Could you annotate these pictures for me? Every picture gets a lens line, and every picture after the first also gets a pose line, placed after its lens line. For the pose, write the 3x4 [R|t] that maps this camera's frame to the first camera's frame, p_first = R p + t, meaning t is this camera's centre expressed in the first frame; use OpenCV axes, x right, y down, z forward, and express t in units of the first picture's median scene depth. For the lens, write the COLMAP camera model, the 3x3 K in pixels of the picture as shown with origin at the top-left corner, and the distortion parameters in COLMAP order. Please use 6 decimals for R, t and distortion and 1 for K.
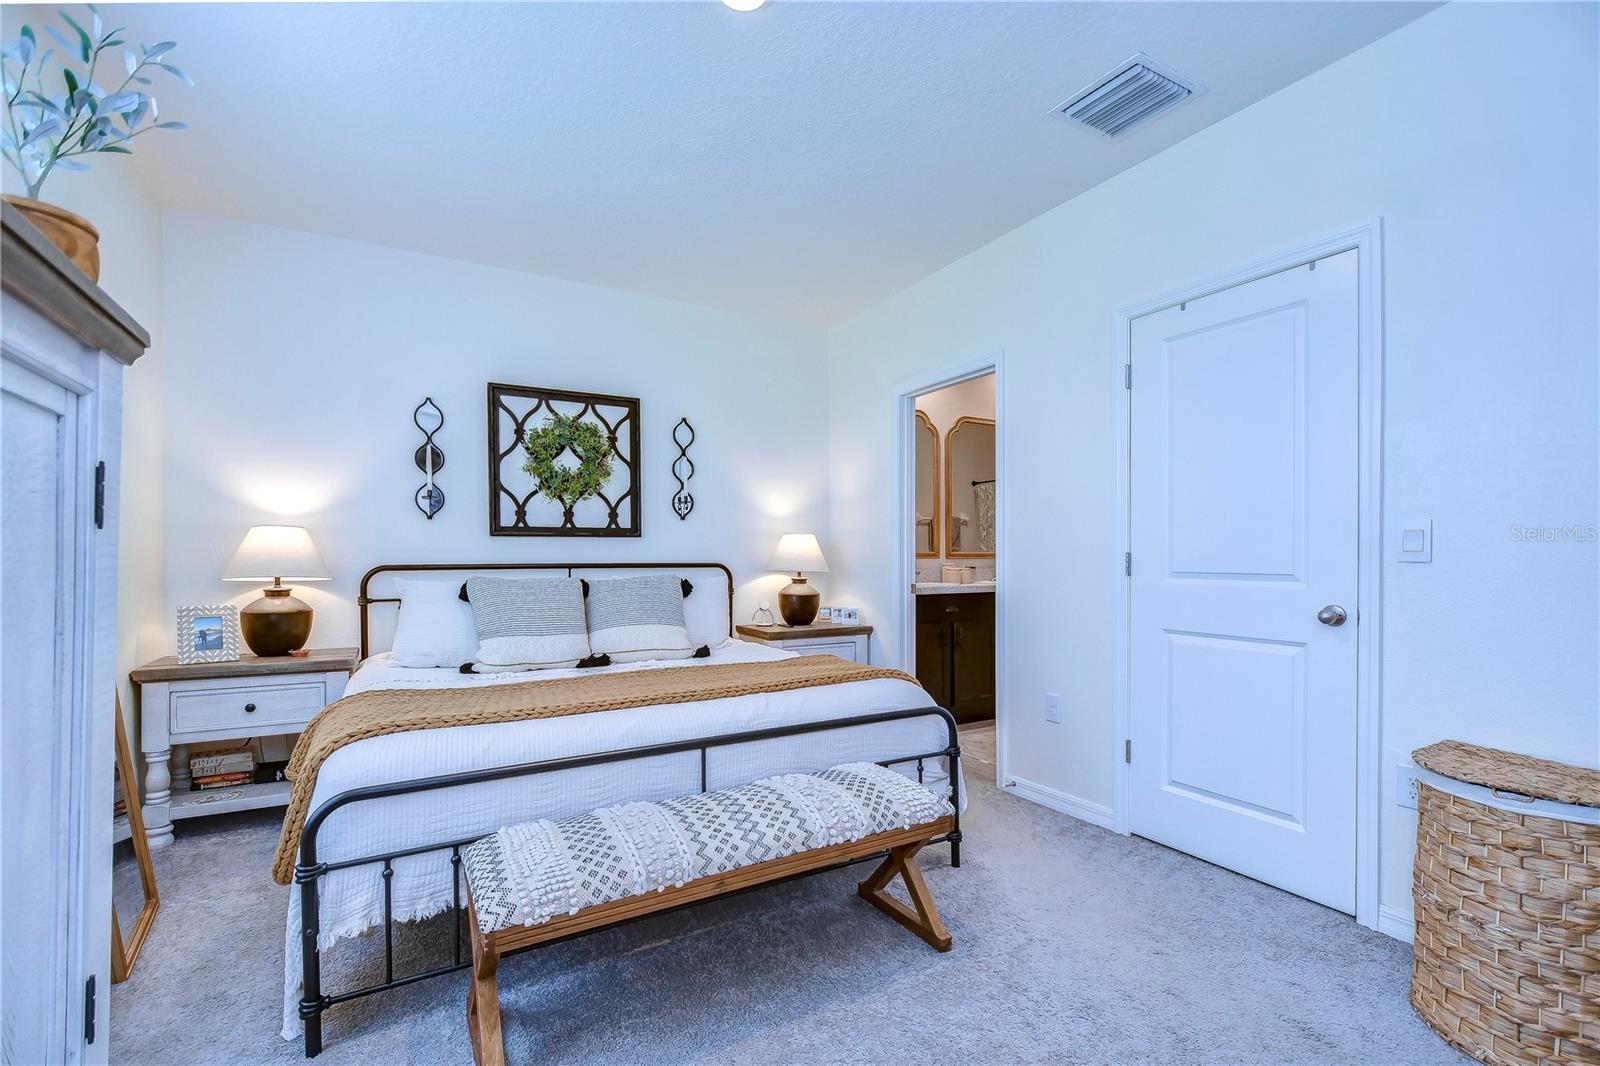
lens RADIAL K [[693.9, 0, 800.6], [0, 693.9, 567.6], [0, 0, 1]] dist [0.007528, -0.007552]
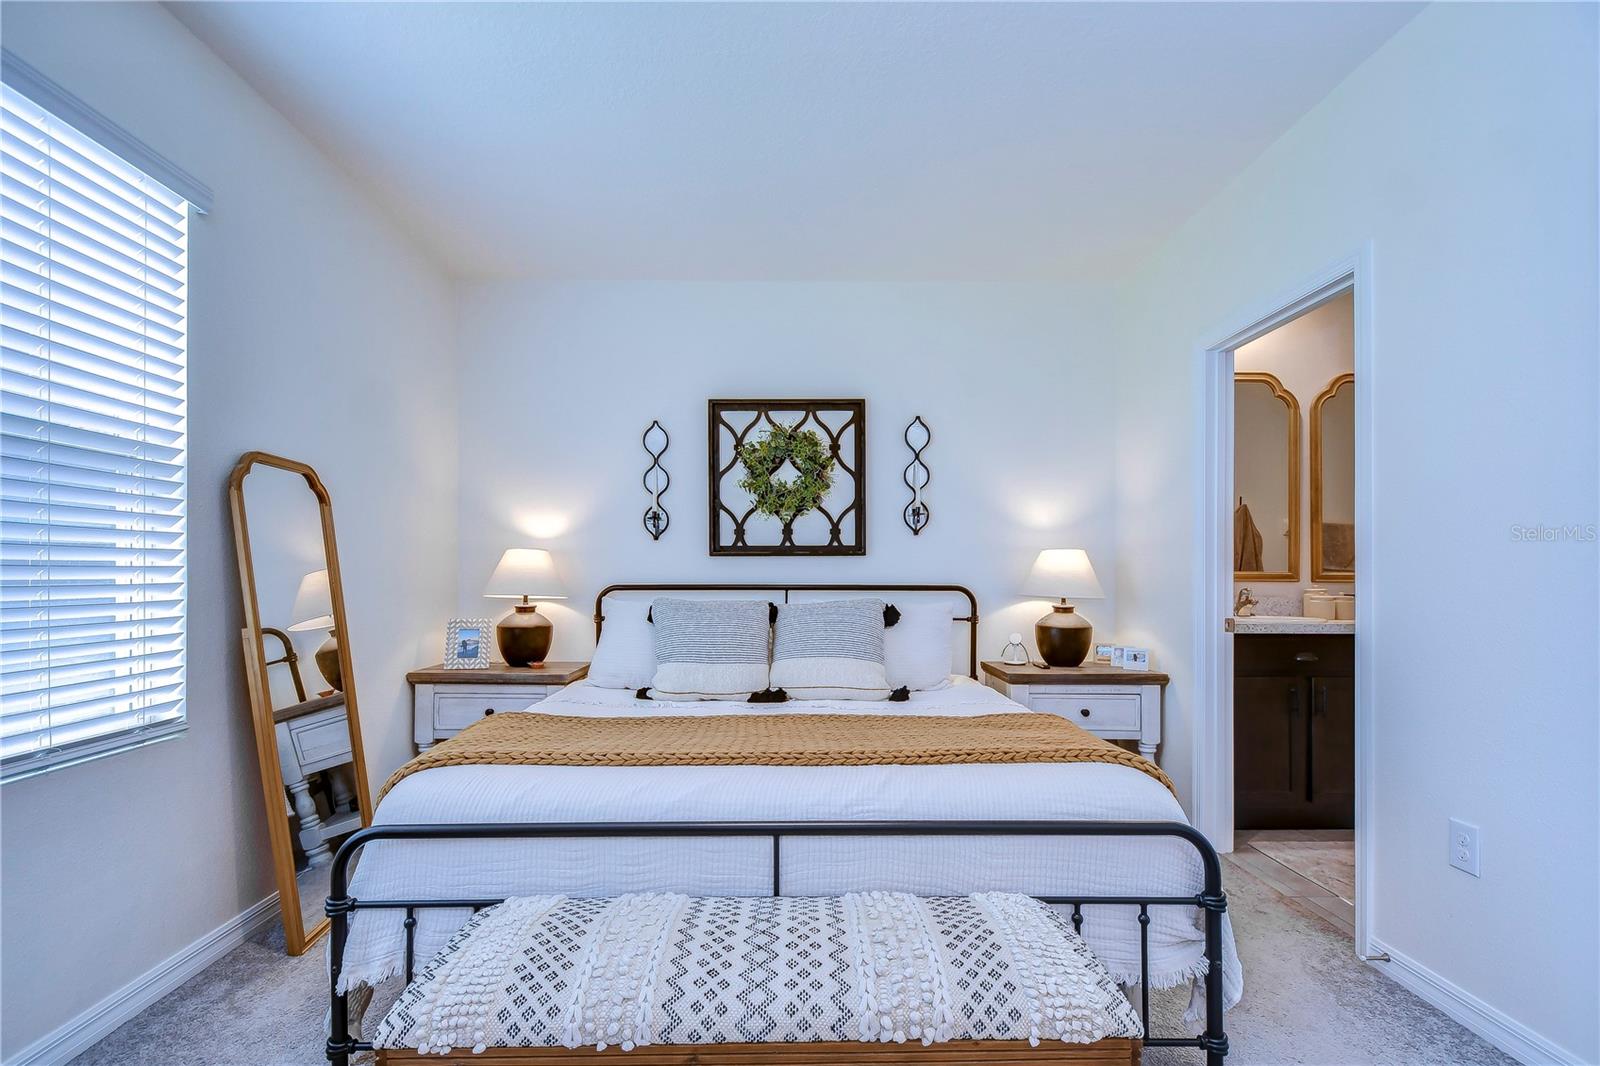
lens RADIAL K [[702.8, 0, 787.4], [0, 702.8, 580.1], [0, 0, 1]] dist [0.008870, -0.008939]
pose [[0.875954, 0.005136, -0.482368, 0.124225], [-0.010922, 0.999898, -0.009188, -0.003469], [0.482271, 0.013317, 0.875921, 0.182906]]
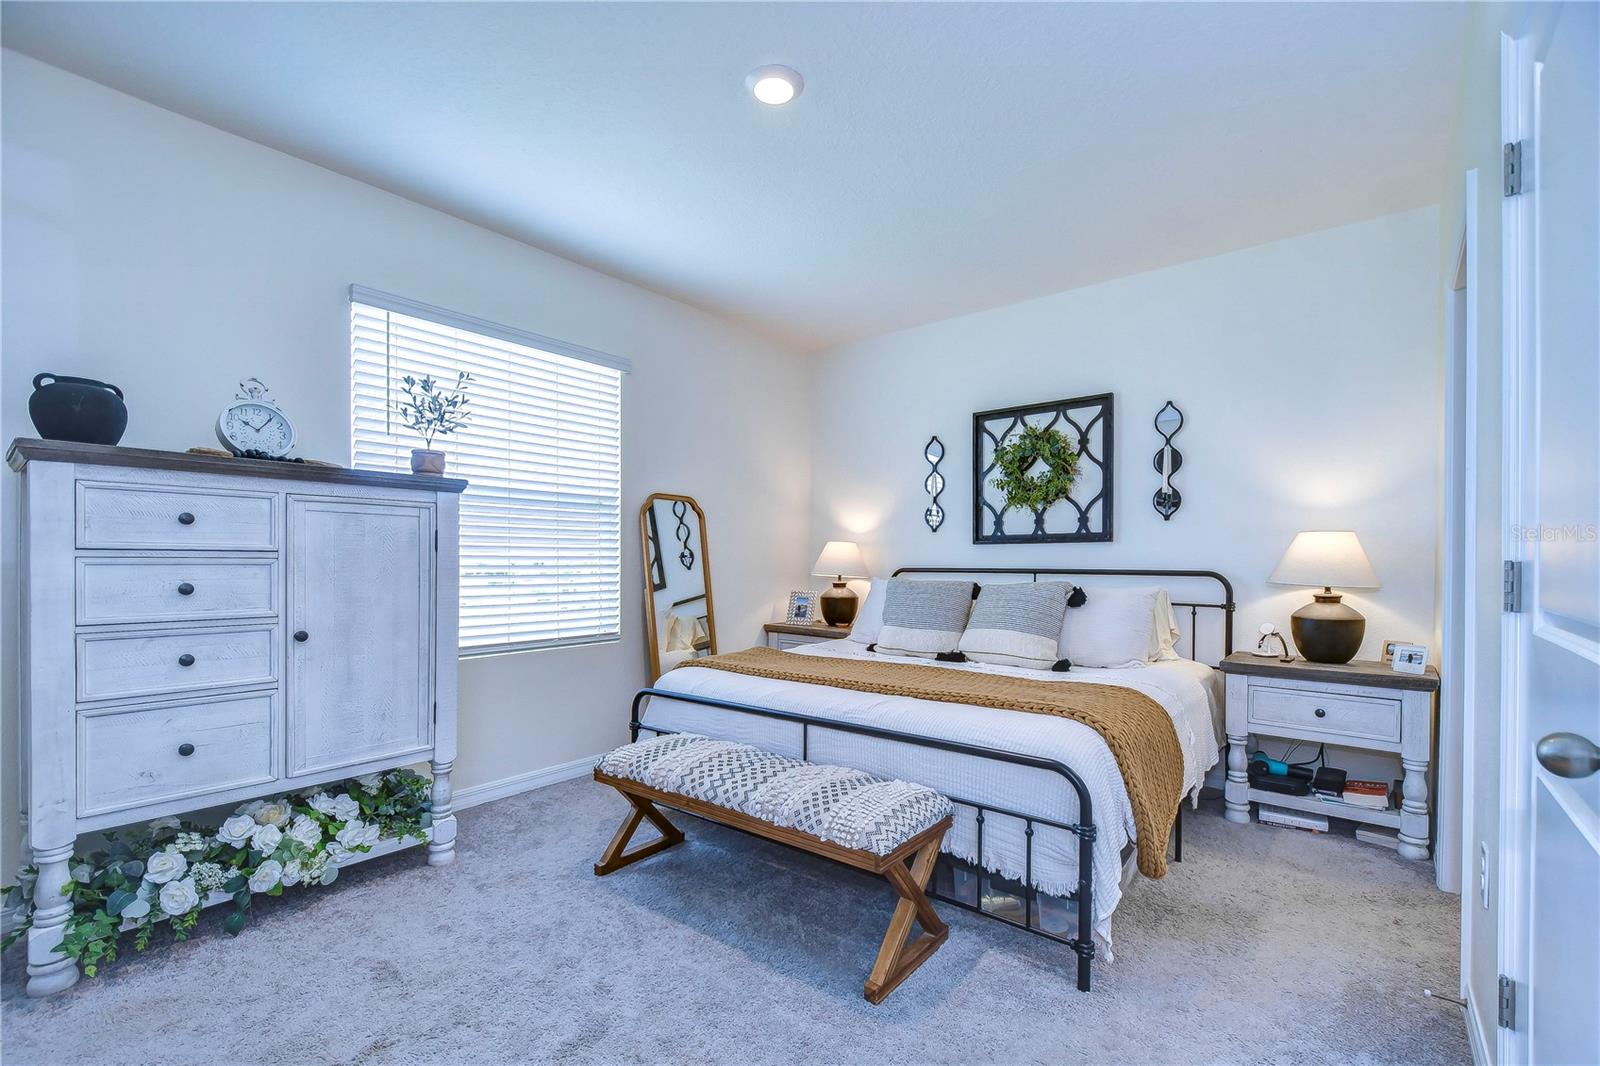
lens RADIAL K [[685.3, 0, 800.6], [0, 685.3, 570.8], [0, 0, 1]] dist [0.002687, 0.000023]
pose [[0.375290, 0.016540, -0.926760, 0.503572], [-0.018147, 0.999780, 0.010495, -0.007570], [0.926730, 0.012879, 0.375508, 0.292651]]
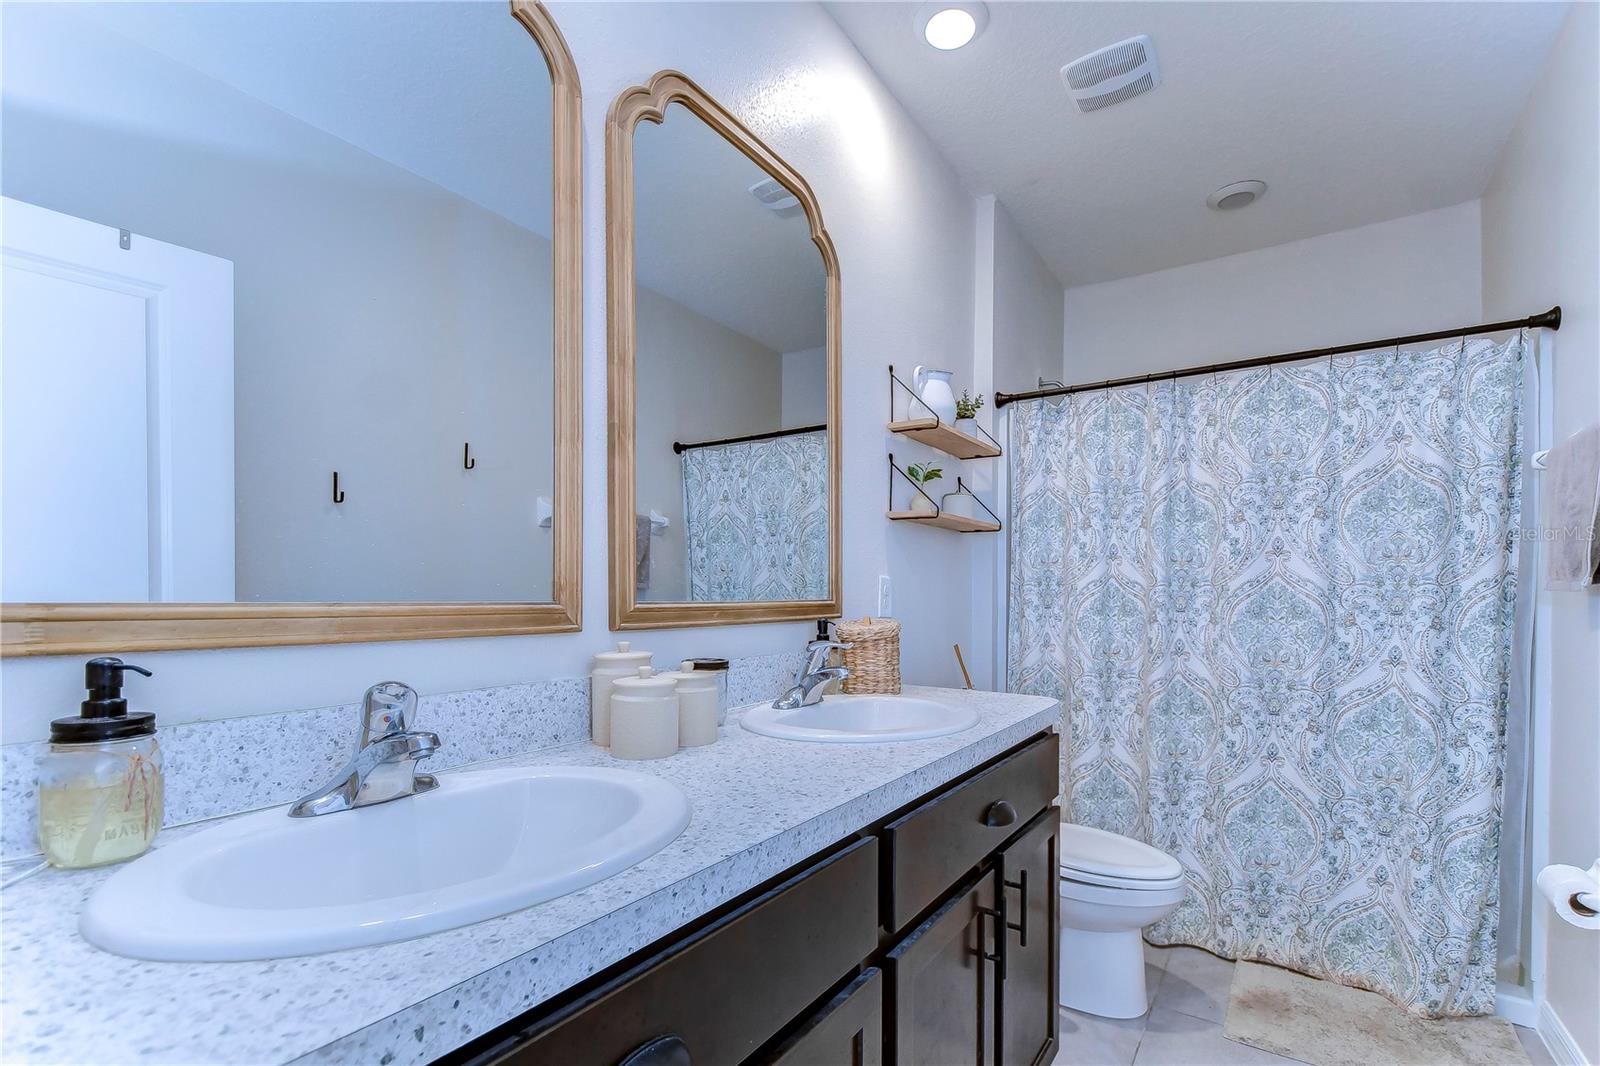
lens RADIAL K [[693.9, 0, 800.6], [0, 693.9, 567.6], [0, 0, 1]] dist [0.007528, -0.007552]
pose [[0.898346, 0.011875, 0.439127, 0.226349], [0.005865, 0.999221, -0.039021, -0.034314], [-0.439249, 0.037630, 0.897577, 1.052649]]
